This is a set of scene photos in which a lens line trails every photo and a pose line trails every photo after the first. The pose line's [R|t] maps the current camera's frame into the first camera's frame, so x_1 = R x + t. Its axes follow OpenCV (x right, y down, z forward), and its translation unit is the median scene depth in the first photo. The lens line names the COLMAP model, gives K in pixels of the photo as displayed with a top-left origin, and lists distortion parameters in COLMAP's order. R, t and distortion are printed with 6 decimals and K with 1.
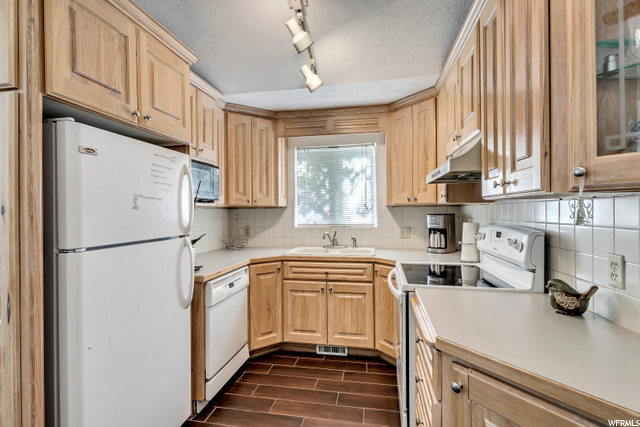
lens RADIAL K [[306.0, 0, 320.0], [0, 306.0, 213.5], [0, 0, 1]] dist [0.001488, -0.000032]
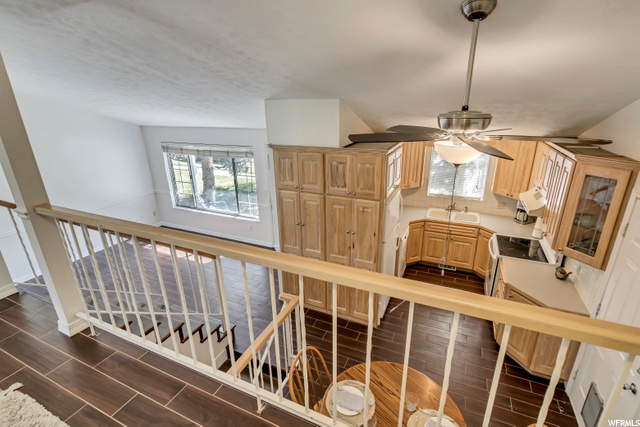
lens RADIAL K [[306.0, 0, 320.0], [0, 306.0, 213.5], [0, 0, 1]] dist [0.001488, -0.000032]
pose [[0.971370, 0.068953, -0.227345, -0.327451], [0.012085, 0.941374, 0.337149, -0.529661], [0.237264, -0.330244, 0.913589, -0.834457]]
